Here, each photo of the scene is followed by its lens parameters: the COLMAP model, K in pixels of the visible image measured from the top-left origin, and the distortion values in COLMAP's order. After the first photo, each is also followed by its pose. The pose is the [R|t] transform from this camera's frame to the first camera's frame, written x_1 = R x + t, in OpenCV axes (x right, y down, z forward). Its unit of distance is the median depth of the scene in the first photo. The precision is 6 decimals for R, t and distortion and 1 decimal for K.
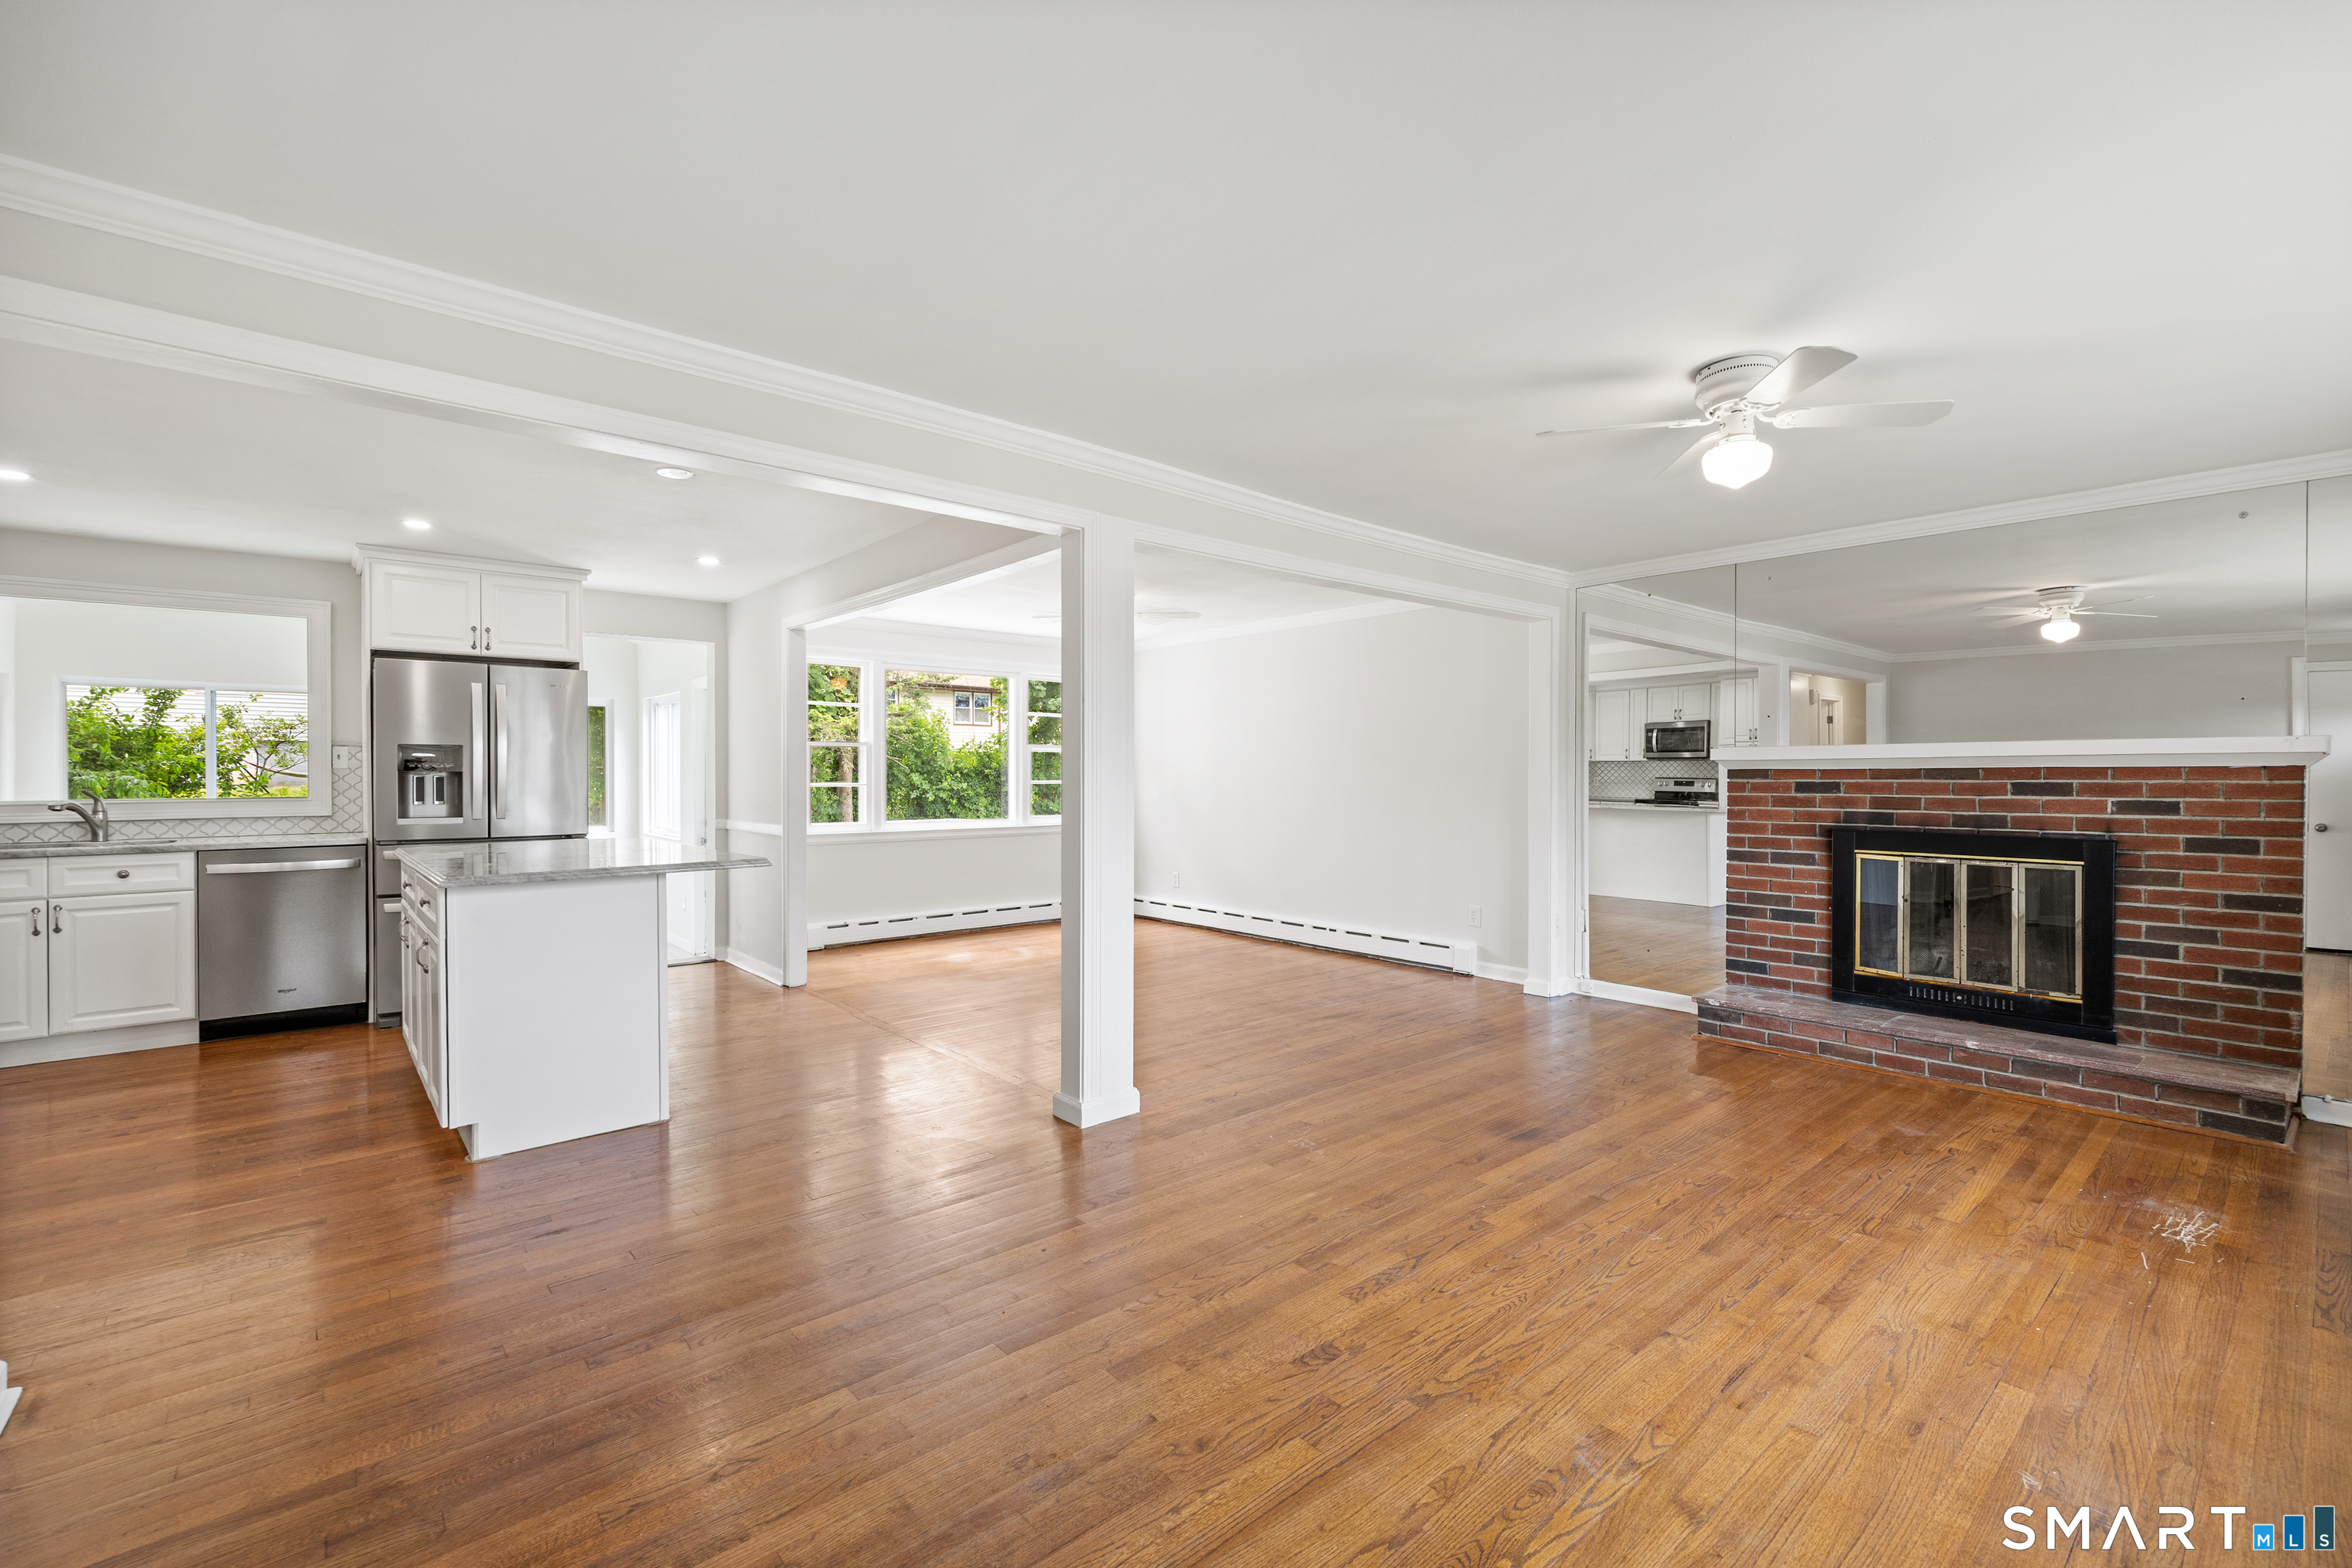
lens RADIAL K [[1007.7, 0, 1180.7], [0, 1007.7, 773.3], [0, 0, 1]] dist [-0.000529, 0.000233]
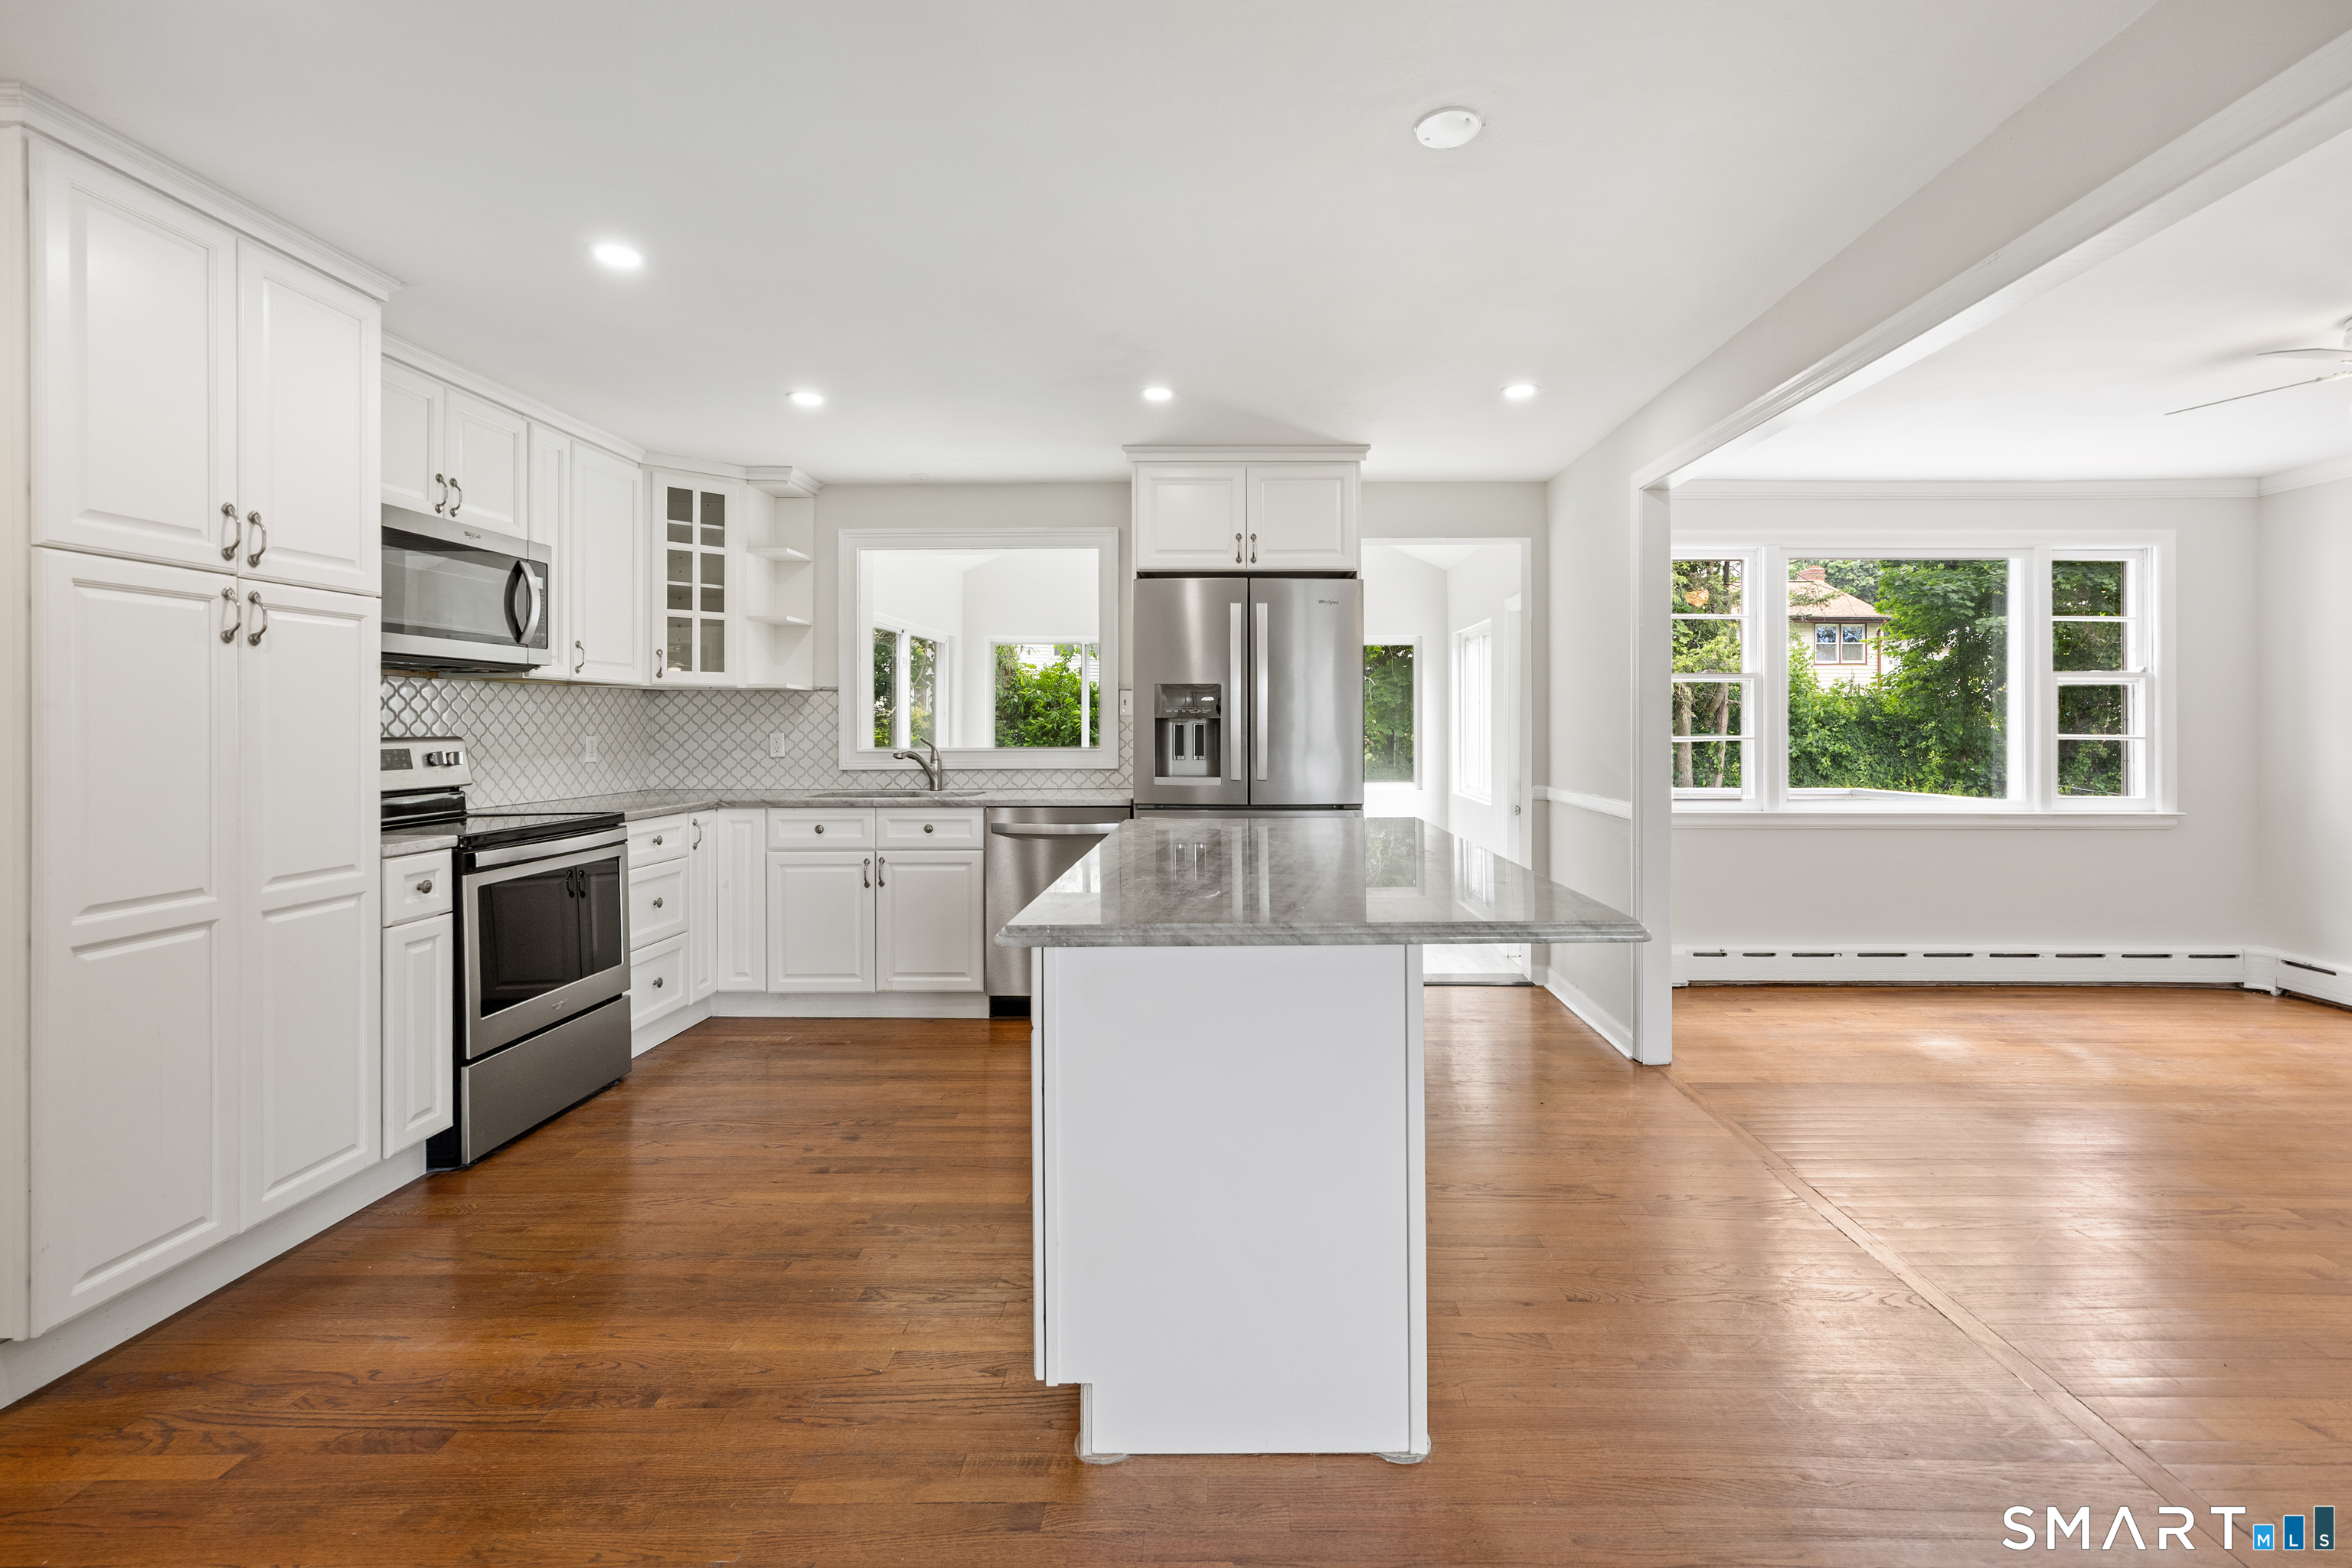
lens RADIAL K [[990.8, 0, 1235.7], [0, 990.8, 717.5], [0, 0, 1]] dist [0.011166, -0.000209]
pose [[0.744577, -0.002719, -0.667531, -0.215522], [-0.000909, 0.999987, -0.005087, 0.001562], [0.667536, 0.004395, 0.744565, 0.486065]]
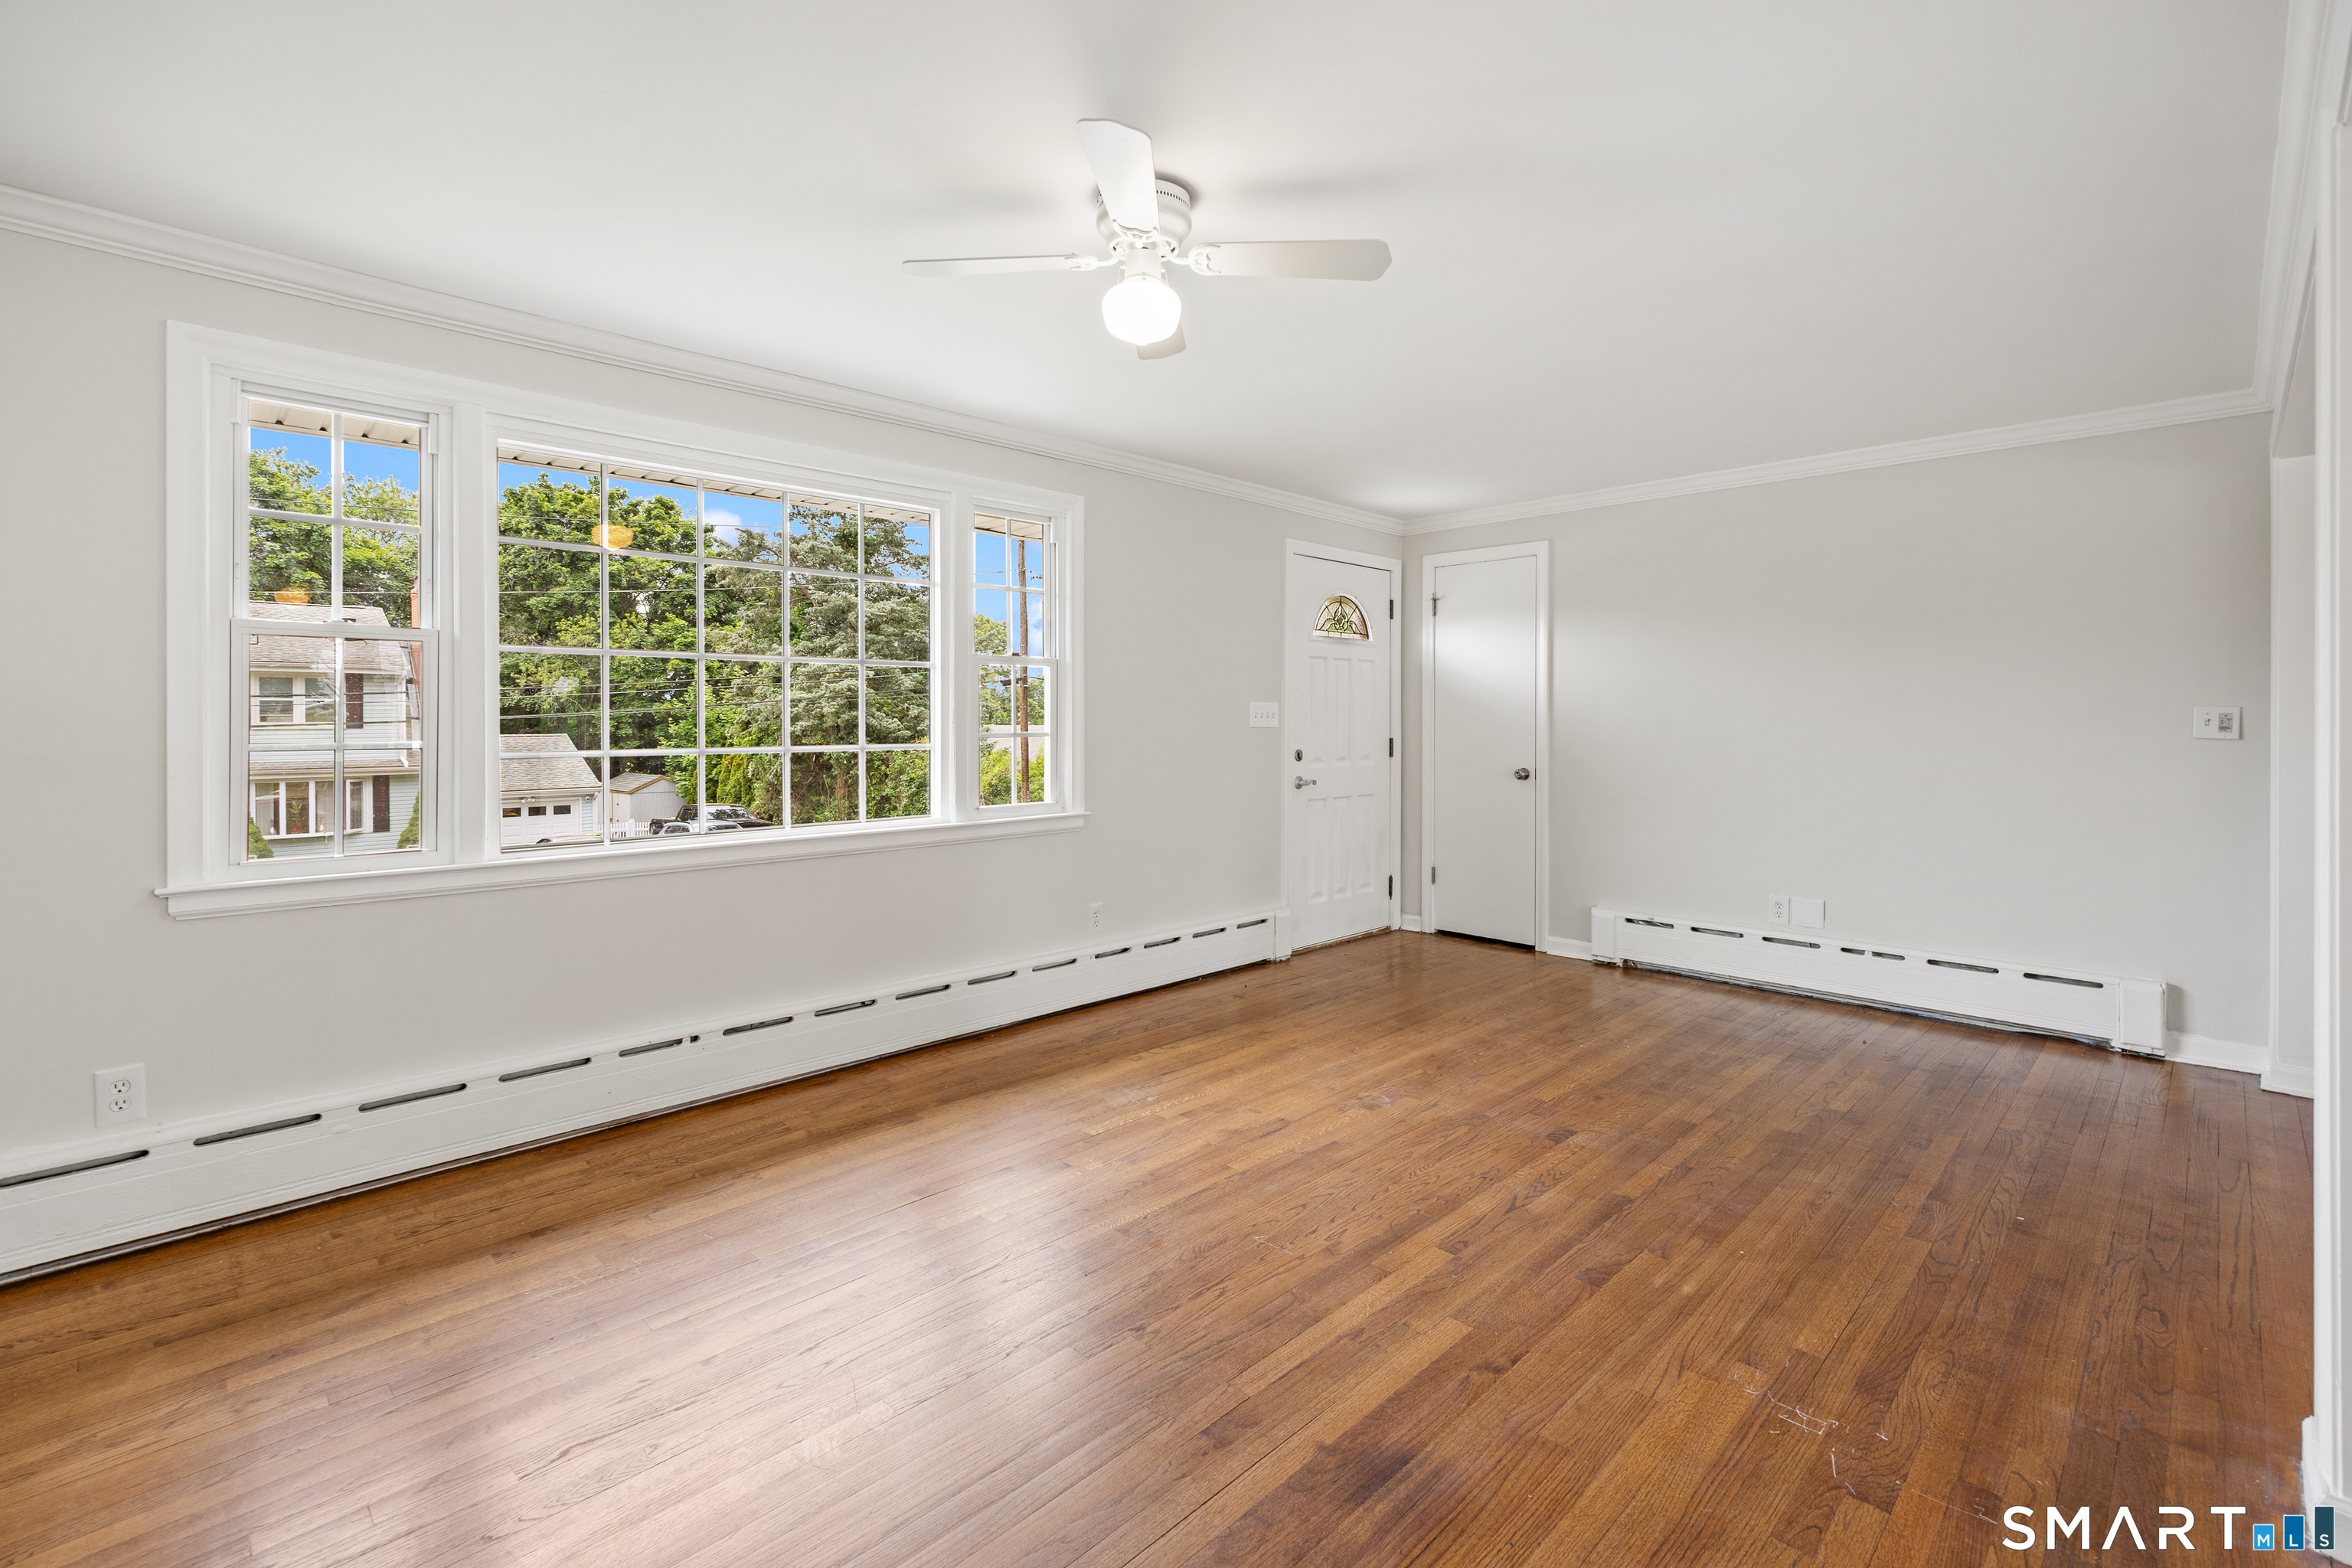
lens RADIAL K [[1052.6, 0, 1173.2], [0, 1052.6, 731.0], [0, 0, 1]] dist [0.014026, 0.000108]
pose [[-0.997678, -0.001794, -0.068091, 0.355074], [-0.002567, 0.999933, 0.011279, 0.003614], [0.068066, 0.011427, -0.997615, 1.112637]]
